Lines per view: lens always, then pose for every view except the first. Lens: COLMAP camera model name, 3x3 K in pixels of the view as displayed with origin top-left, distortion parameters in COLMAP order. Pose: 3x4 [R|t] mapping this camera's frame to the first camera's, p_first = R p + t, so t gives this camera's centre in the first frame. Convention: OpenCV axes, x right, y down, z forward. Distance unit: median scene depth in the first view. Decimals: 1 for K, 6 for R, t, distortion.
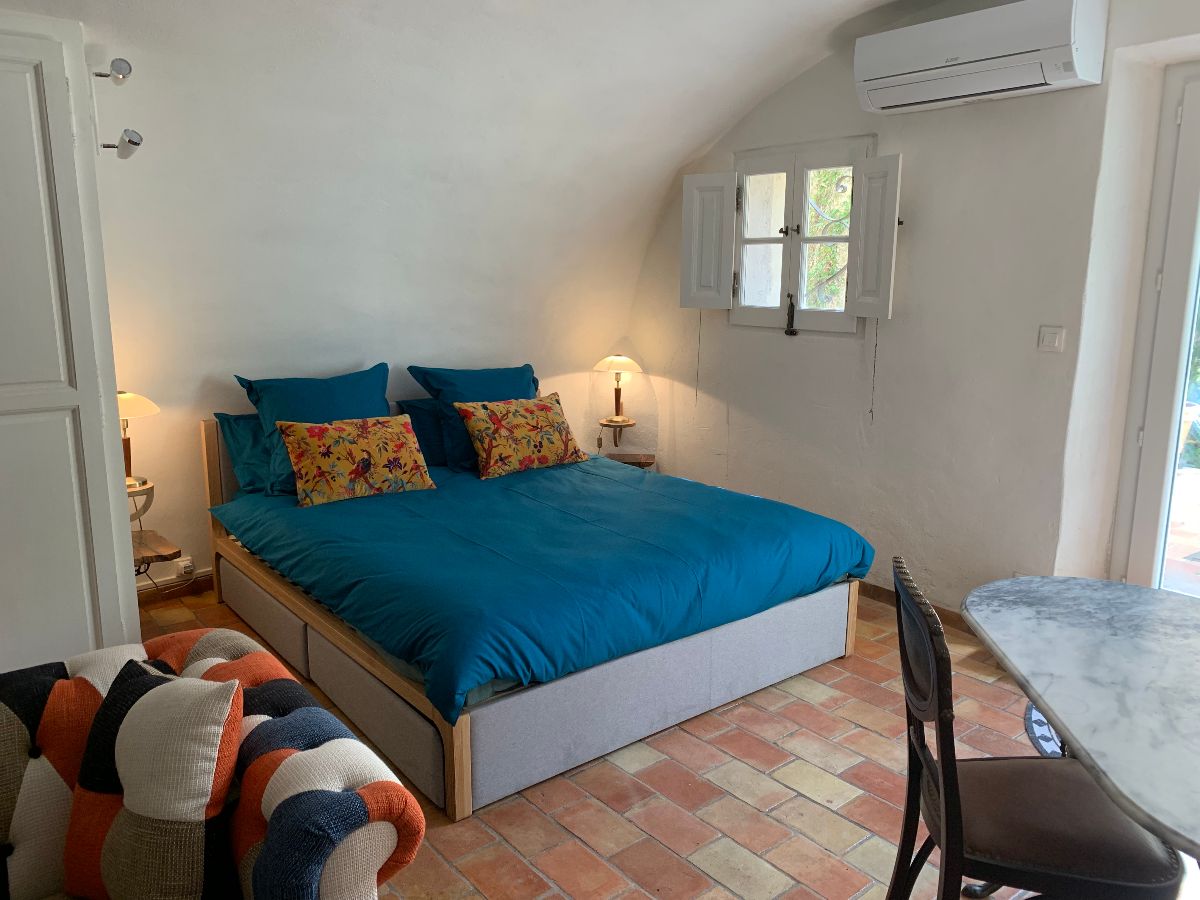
lens RADIAL K [[975.4, 0, 584.8], [0, 975.4, 449.1], [0, 0, 1]] dist [0.087139, -0.071912]
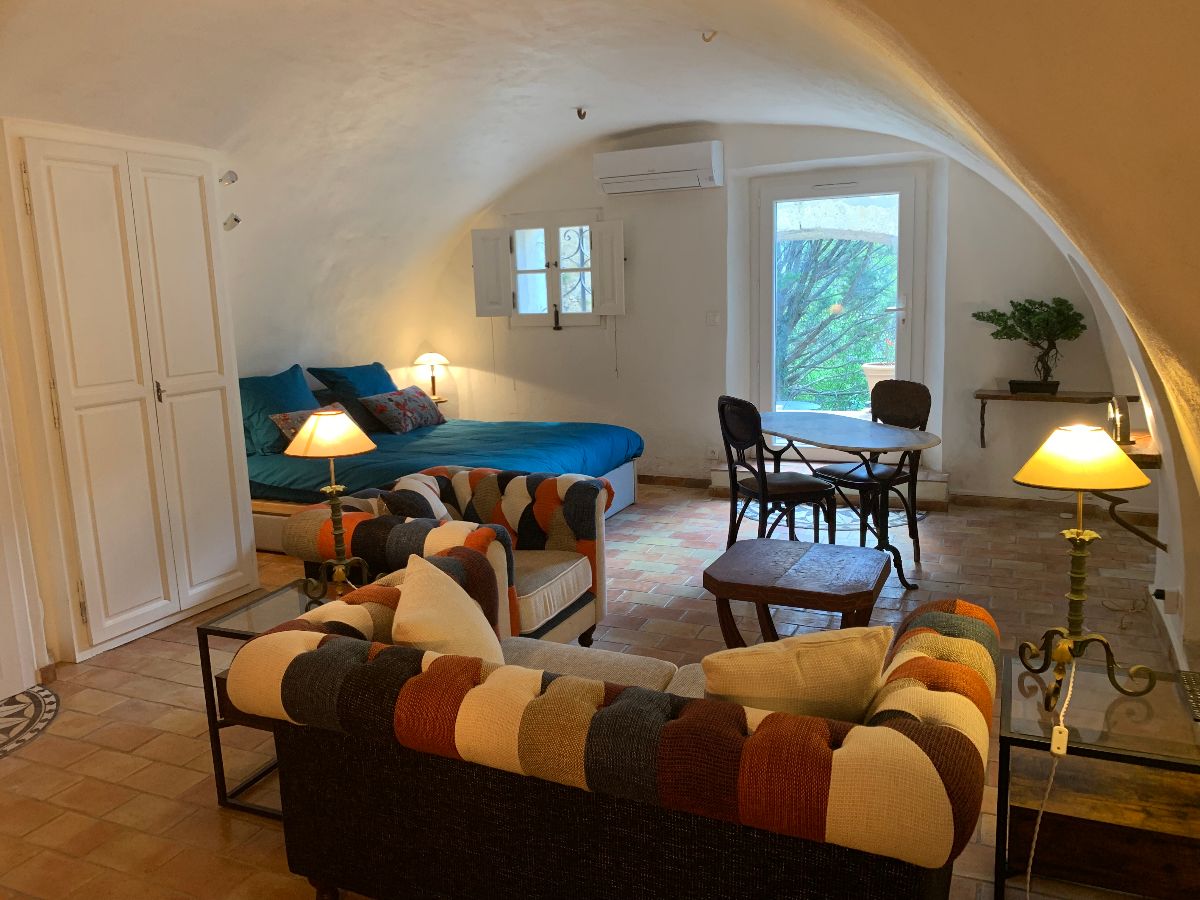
lens RADIAL K [[975.4, 0, 584.8], [0, 975.4, 449.1], [0, 0, 1]] dist [0.087139, -0.071912]
pose [[0.904996, -0.102059, 0.412997, -0.424498], [0.114131, 0.993455, -0.004593, 0.087842], [-0.409825, 0.051292, 0.910721, -0.449941]]
